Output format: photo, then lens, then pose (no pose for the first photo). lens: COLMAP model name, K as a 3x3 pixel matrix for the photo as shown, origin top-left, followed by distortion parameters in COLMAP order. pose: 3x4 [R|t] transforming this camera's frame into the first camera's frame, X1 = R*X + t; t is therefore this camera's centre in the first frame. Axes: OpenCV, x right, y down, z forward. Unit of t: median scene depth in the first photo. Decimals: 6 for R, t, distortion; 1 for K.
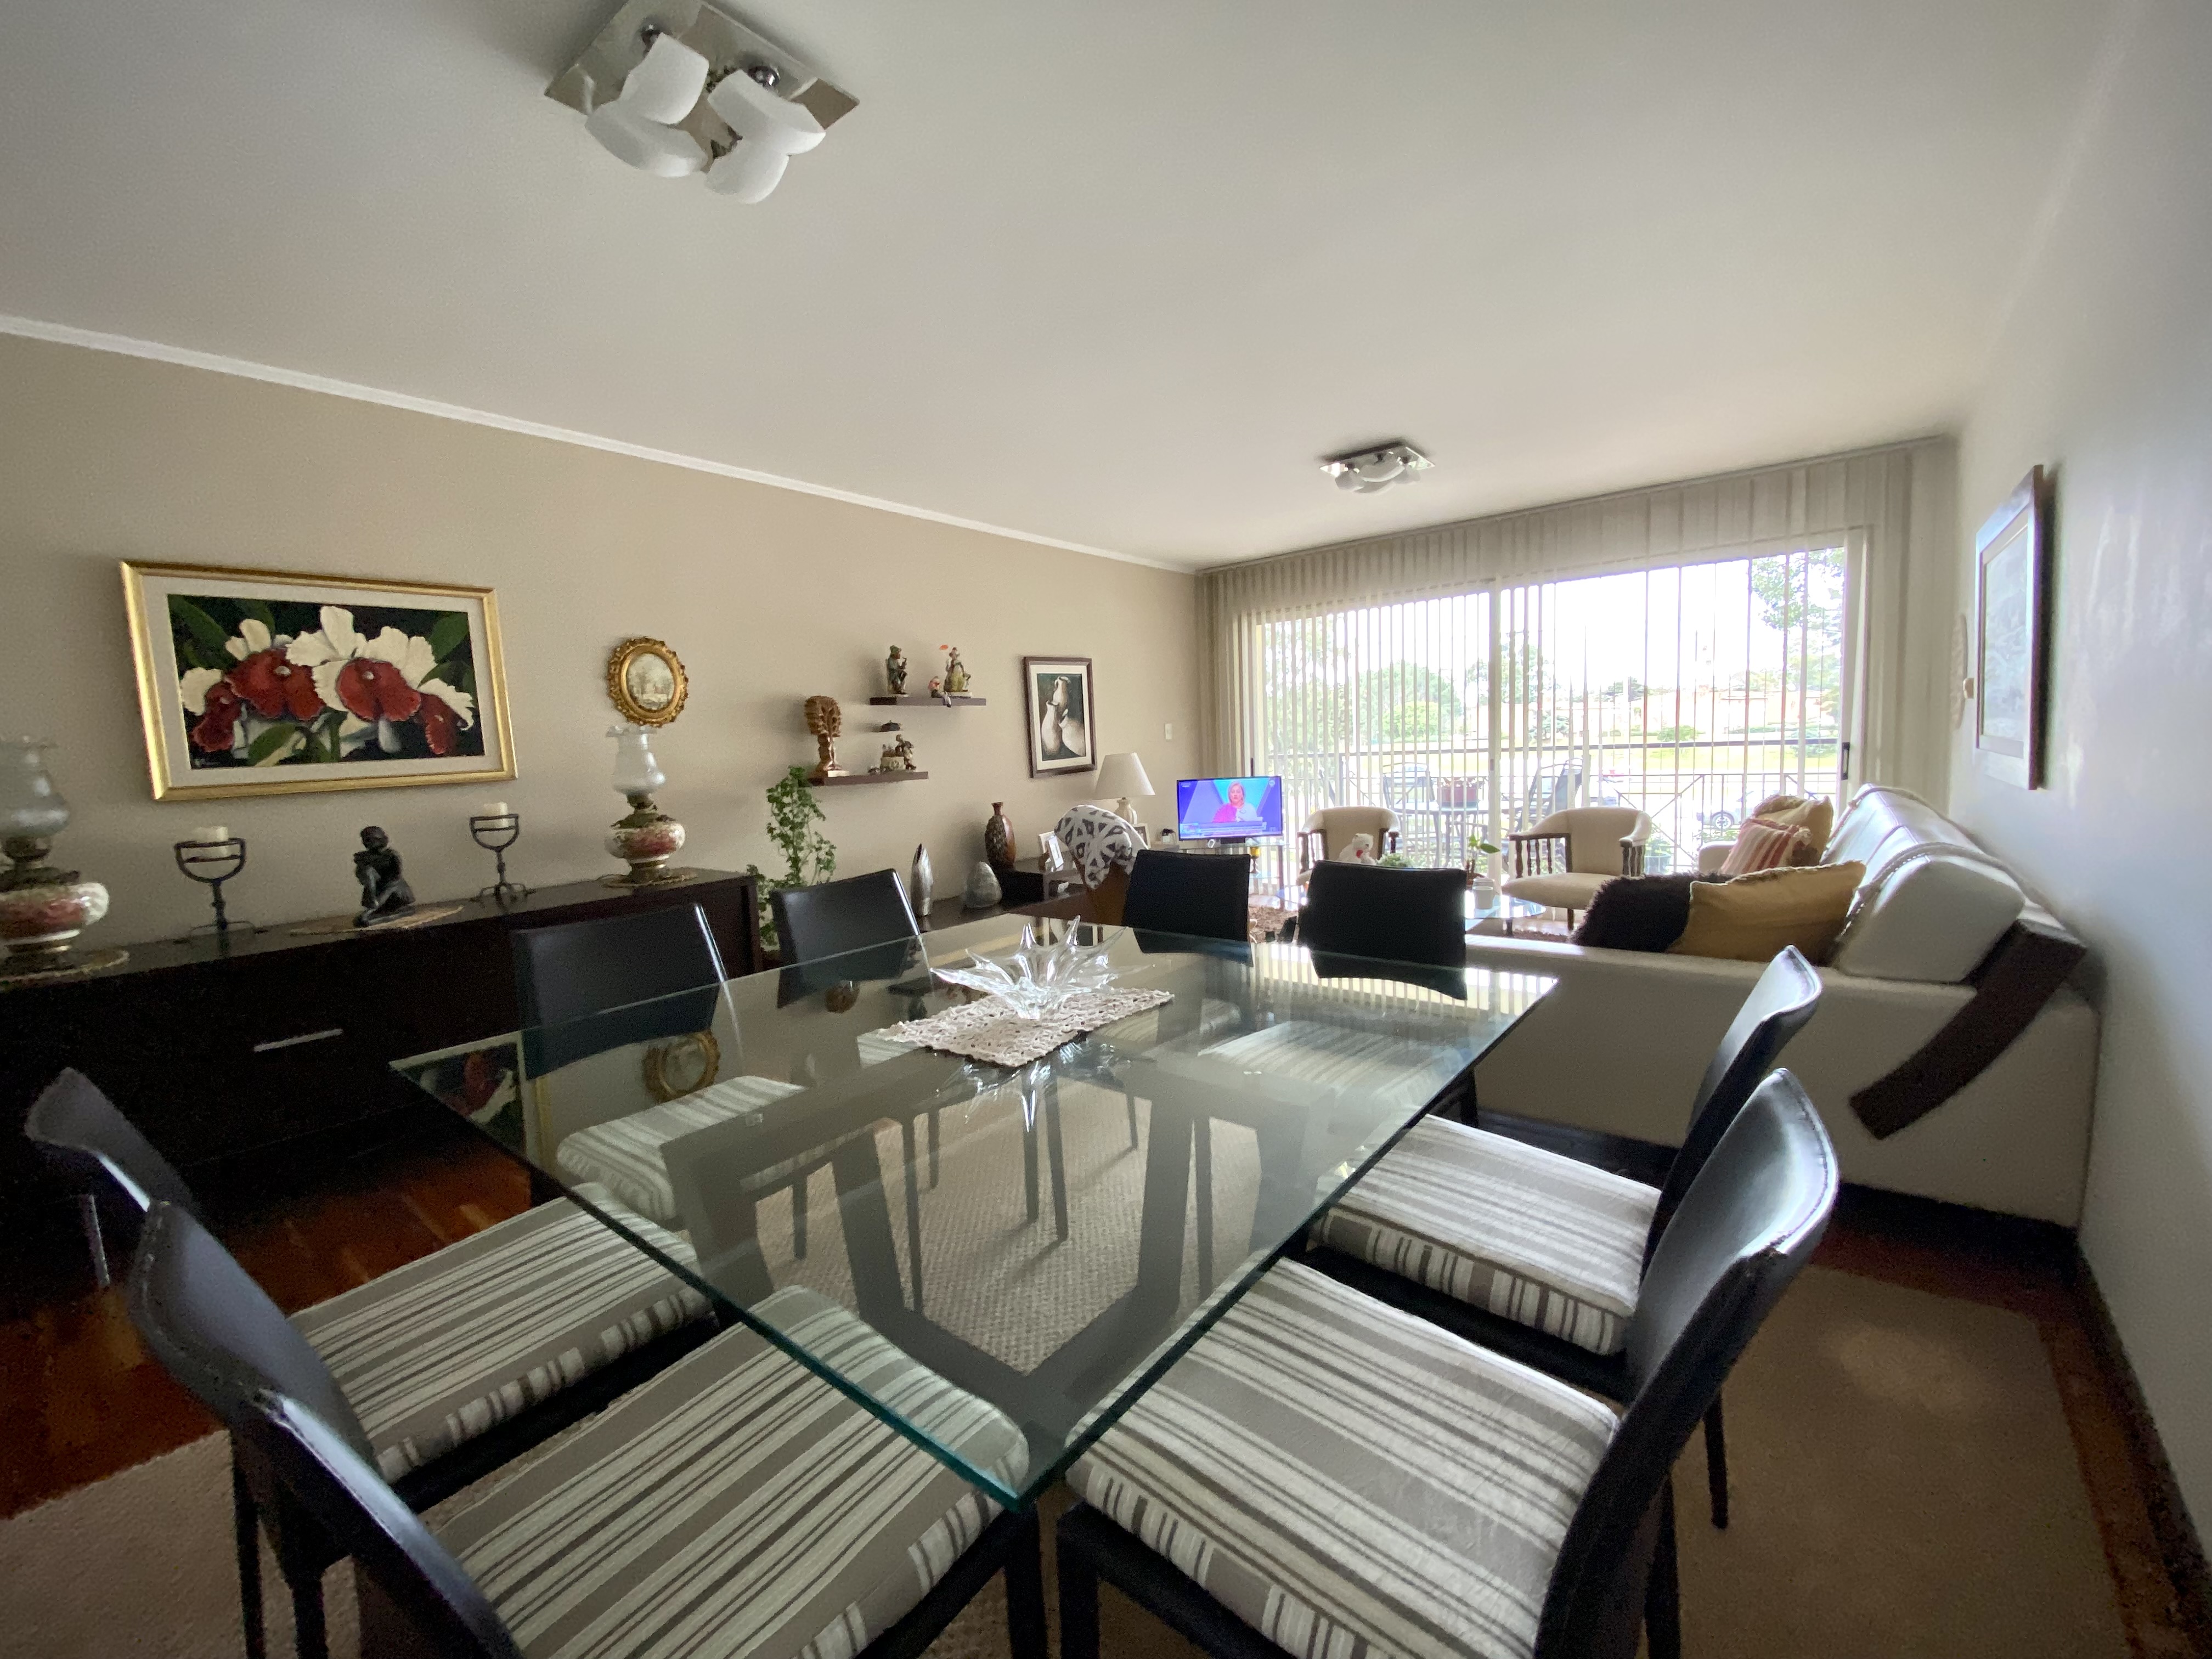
lens RADIAL K [[894.9, 0, 1106.0], [0, 894.9, 829.5], [0, 0, 1]] dist [0.019472, -0.019943]
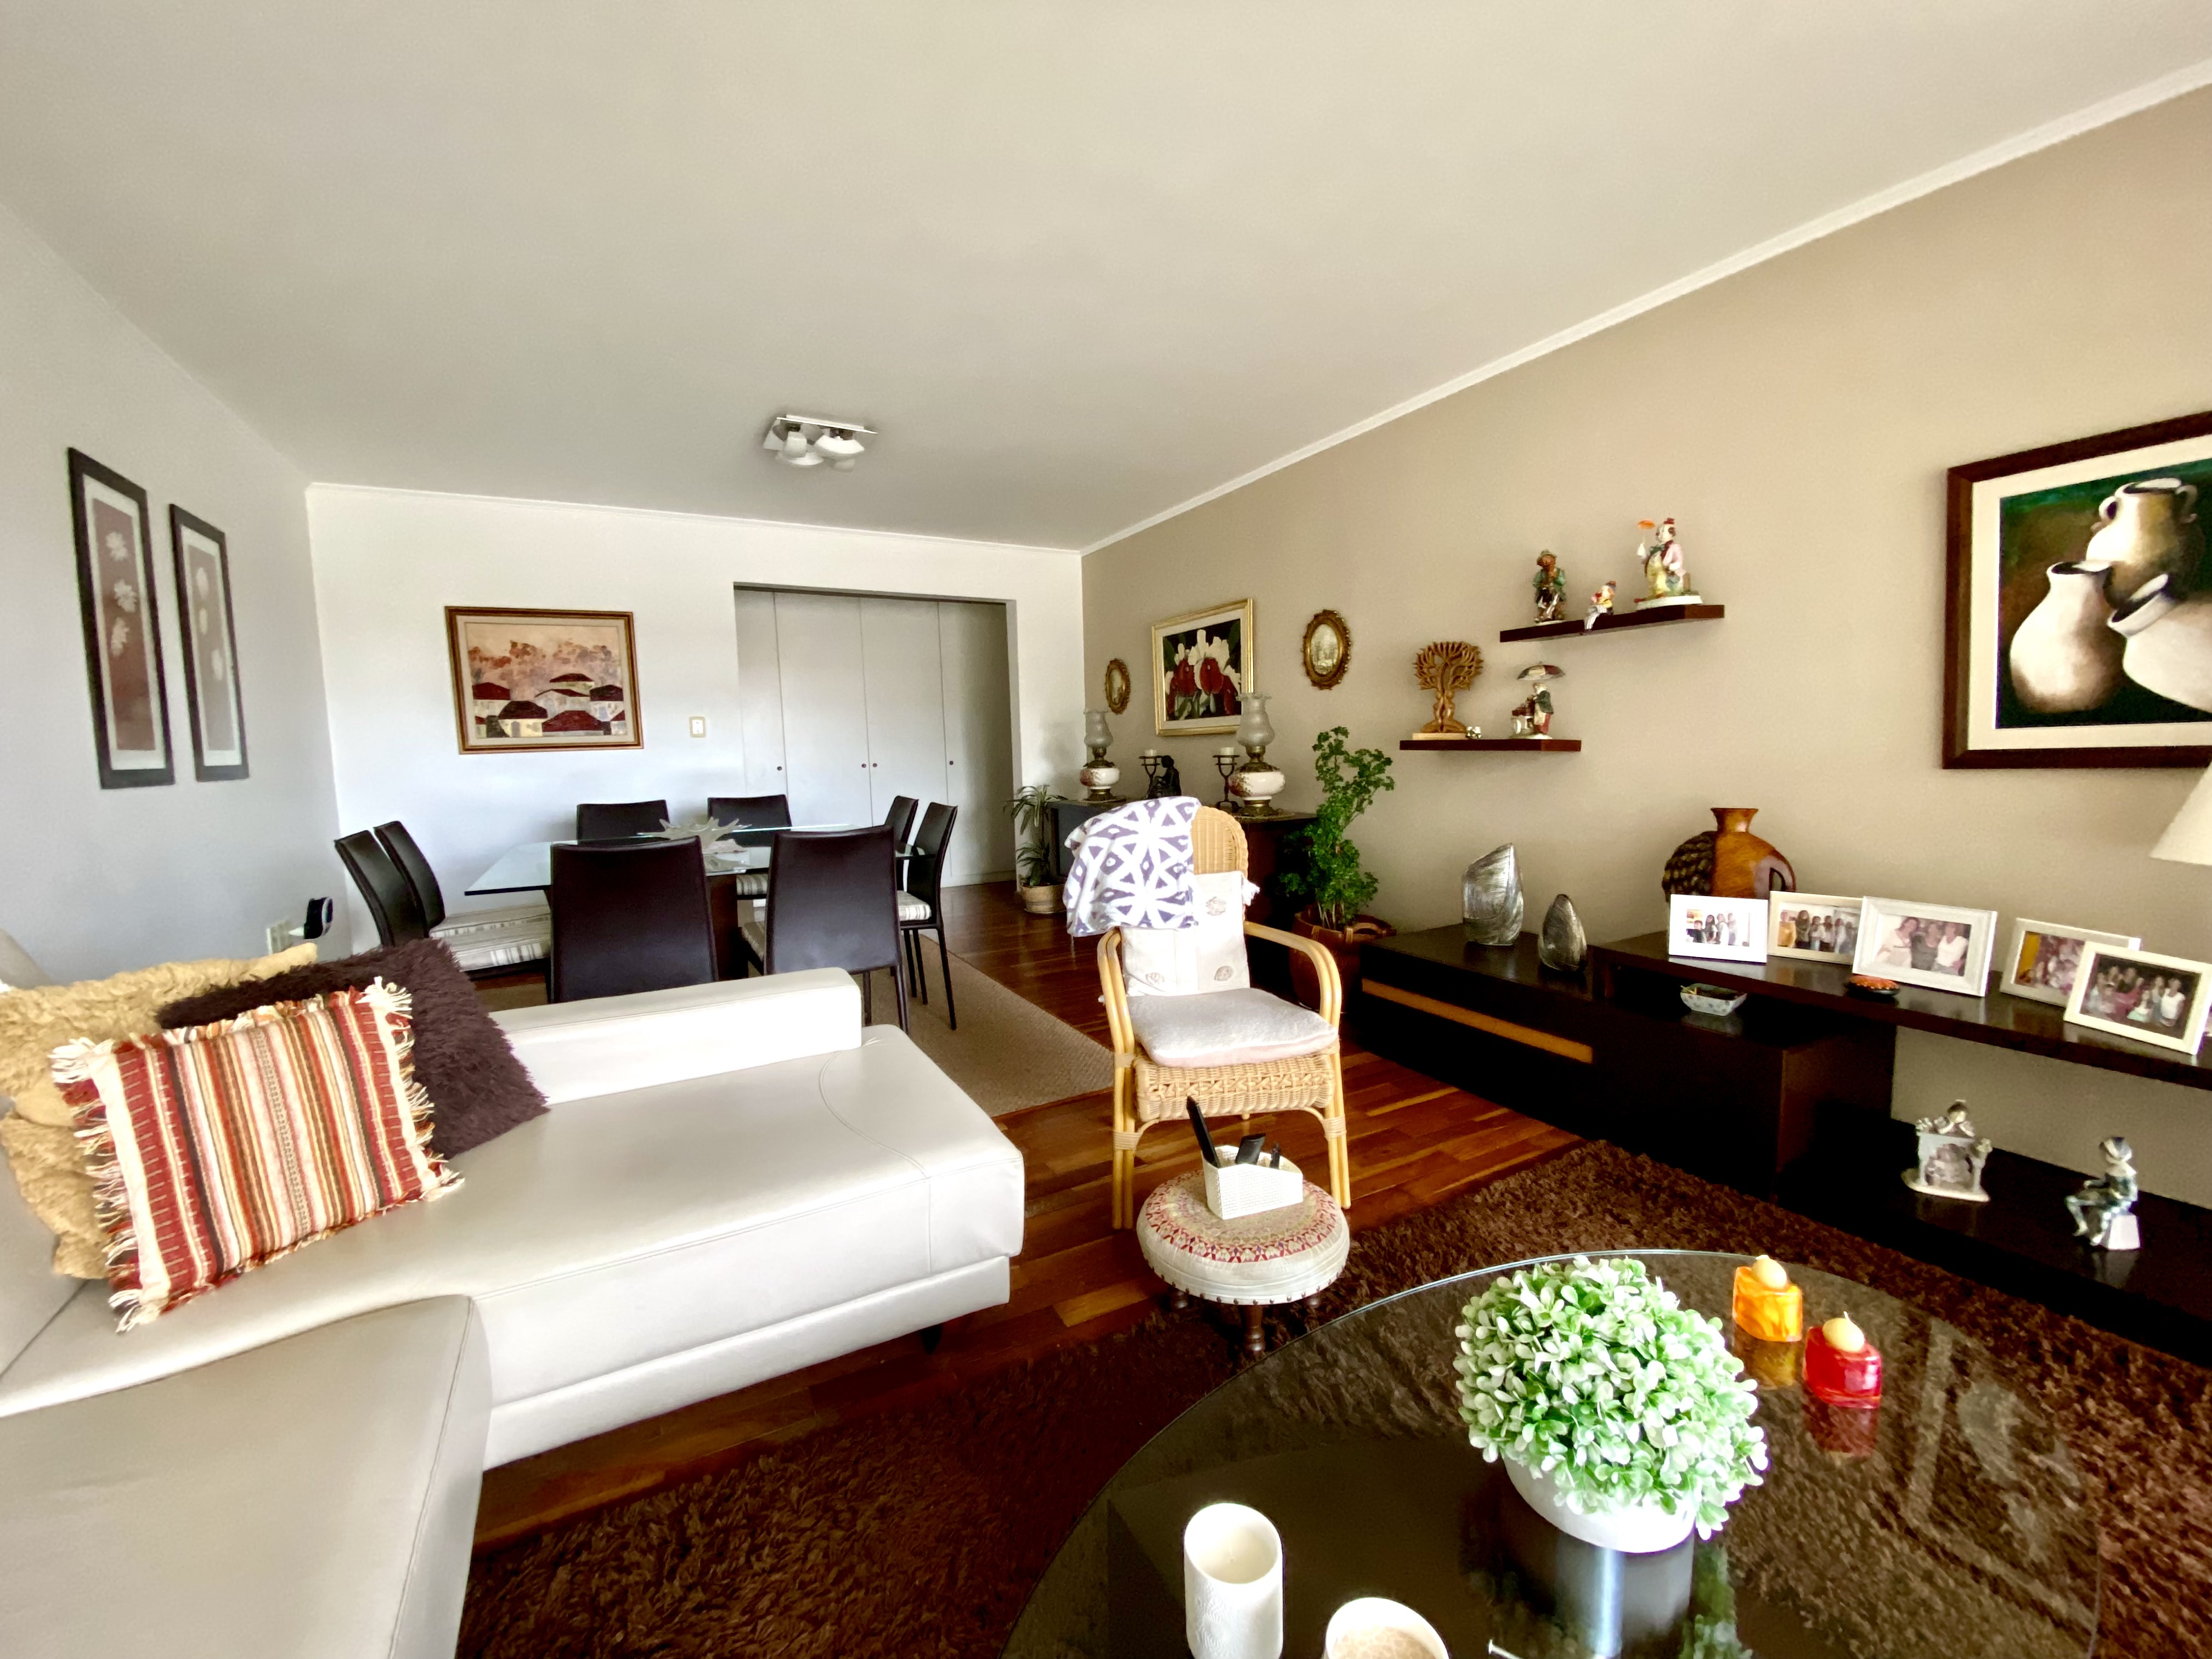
lens RADIAL K [[894.9, 0, 1106.0], [0, 894.9, 829.5], [0, 0, 1]] dist [0.019472, -0.019943]
pose [[-0.396954, 0.144353, -0.906416, 0.806177], [-0.043476, 0.983489, 0.175667, -0.153510], [0.916808, 0.109139, -0.384124, 1.455003]]
